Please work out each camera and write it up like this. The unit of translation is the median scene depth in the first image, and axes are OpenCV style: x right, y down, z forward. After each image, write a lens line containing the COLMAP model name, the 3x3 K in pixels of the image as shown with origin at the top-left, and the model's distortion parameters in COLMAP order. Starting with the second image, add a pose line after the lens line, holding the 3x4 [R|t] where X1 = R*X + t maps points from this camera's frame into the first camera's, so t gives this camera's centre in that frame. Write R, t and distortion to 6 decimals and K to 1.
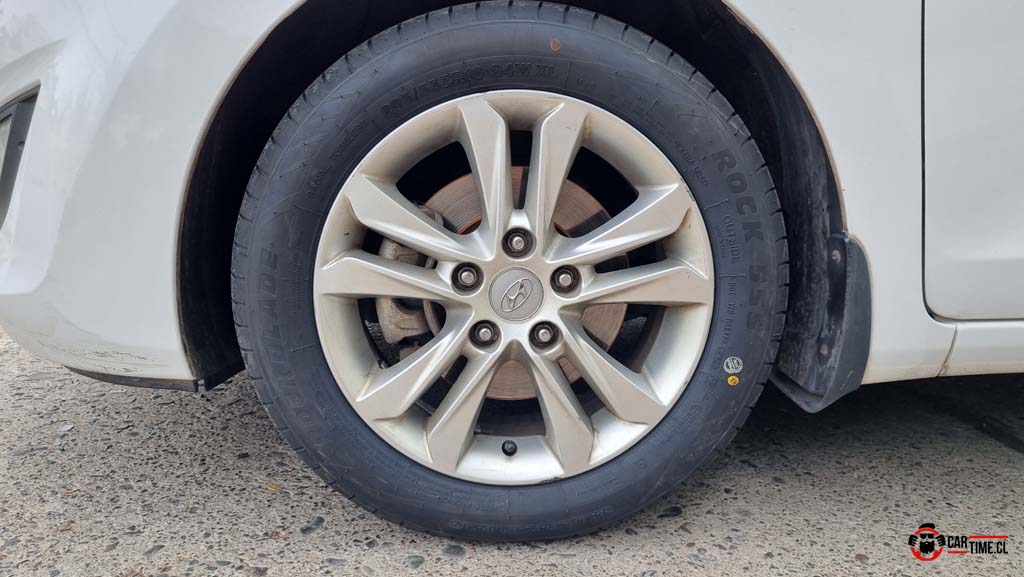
lens RADIAL K [[784.8, 0, 509.5], [0, 784.8, 284.0], [0, 0, 1]] dist [0.020176, -0.001237]
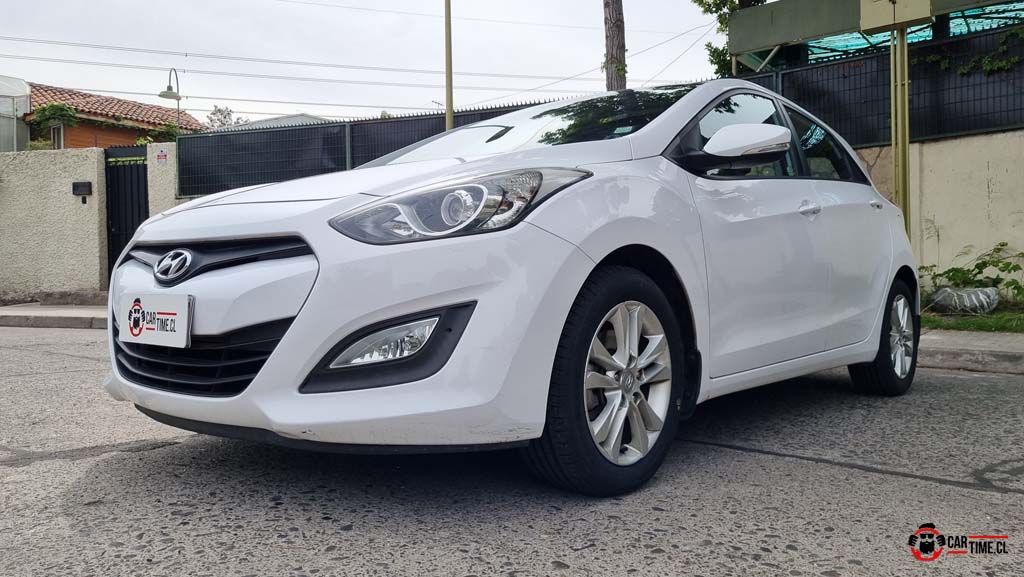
lens RADIAL K [[784.8, 0, 509.5], [0, 784.8, 284.0], [0, 0, 1]] dist [0.020176, -0.001237]
pose [[0.699385, -0.004703, 0.714730, -1.974117], [0.132276, 0.983556, -0.122964, -0.034849], [-0.702399, 0.180540, 0.688507, -0.465292]]
